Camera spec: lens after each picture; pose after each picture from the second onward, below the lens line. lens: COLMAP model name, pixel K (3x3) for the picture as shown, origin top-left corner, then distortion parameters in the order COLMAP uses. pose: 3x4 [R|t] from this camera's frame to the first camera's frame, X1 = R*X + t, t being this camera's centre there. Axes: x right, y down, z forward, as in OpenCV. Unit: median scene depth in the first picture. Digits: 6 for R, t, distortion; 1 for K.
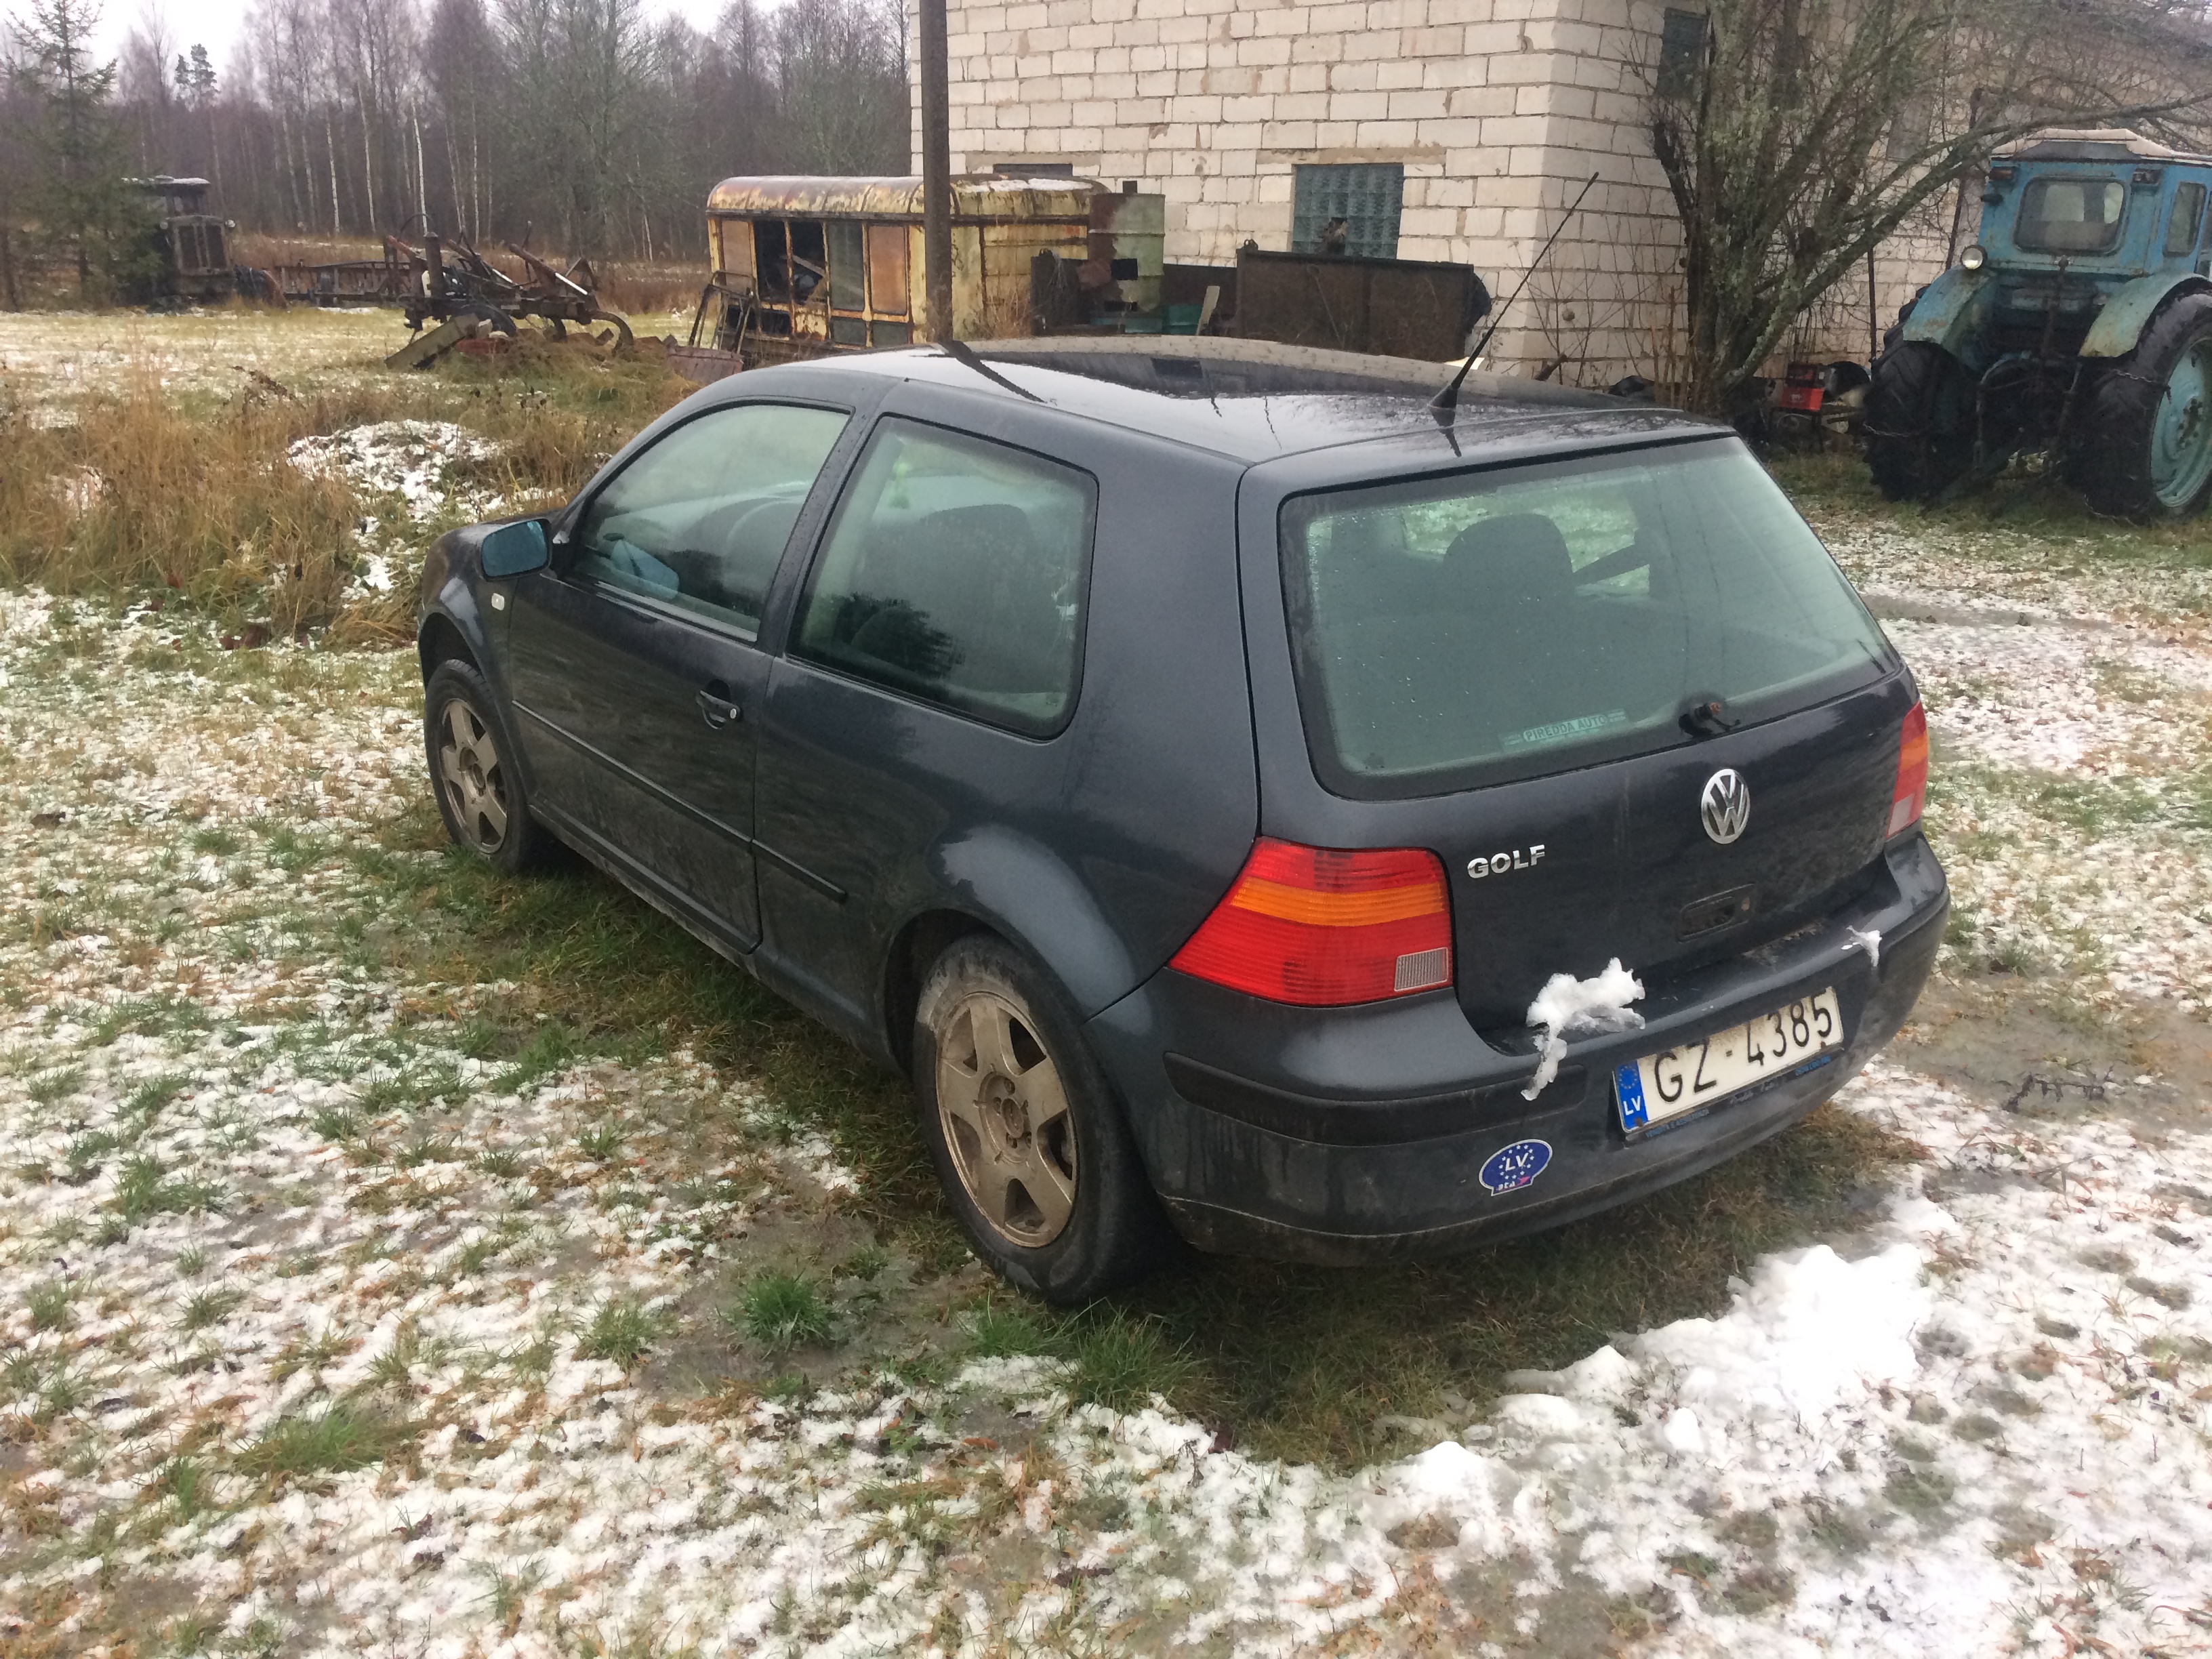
lens RADIAL K [[1894.3, 0, 1113.2], [0, 1894.3, 833.2], [0, 0, 1]] dist [0.069261, -0.078432]
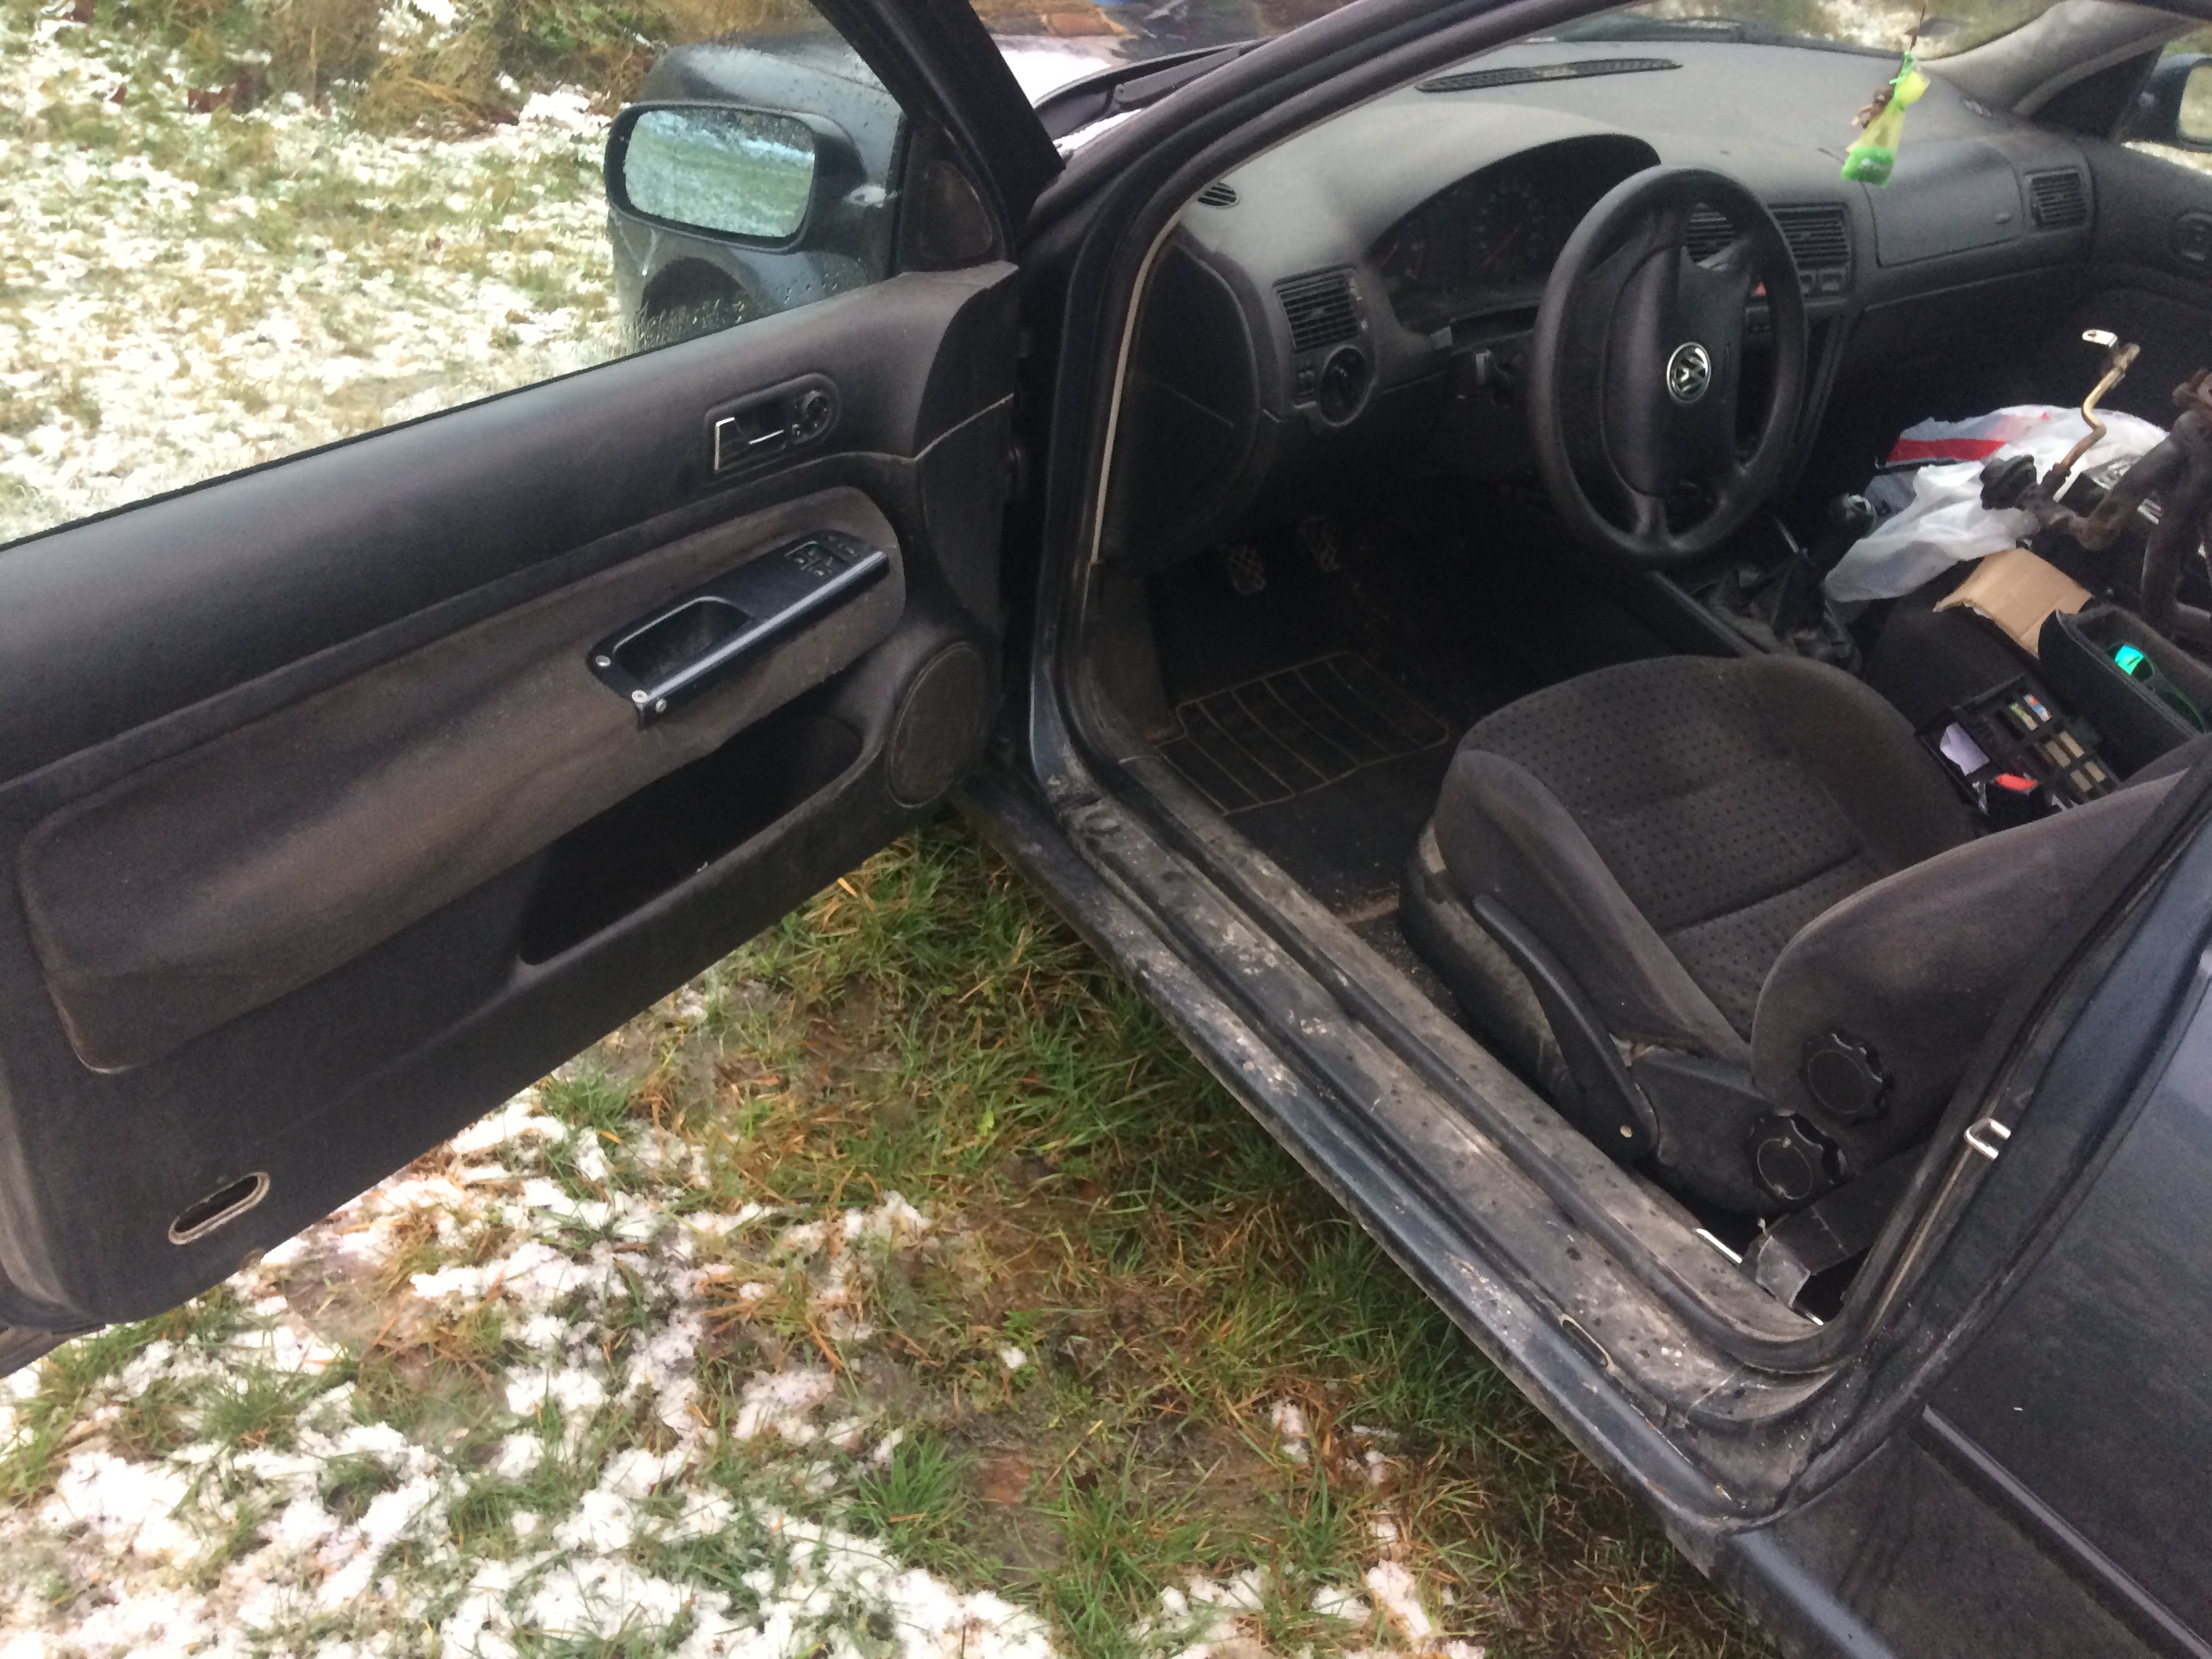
lens RADIAL K [[1894.3, 0, 1101.7], [0, 1894.3, 830.4], [0, 0, 1]] dist [0.069261, -0.078432]
pose [[0.991703, 0.119456, 0.047488, -0.197184], [-0.127978, 0.952251, 0.277201, -0.092060], [-0.012107, -0.280978, 0.959638, 0.379295]]
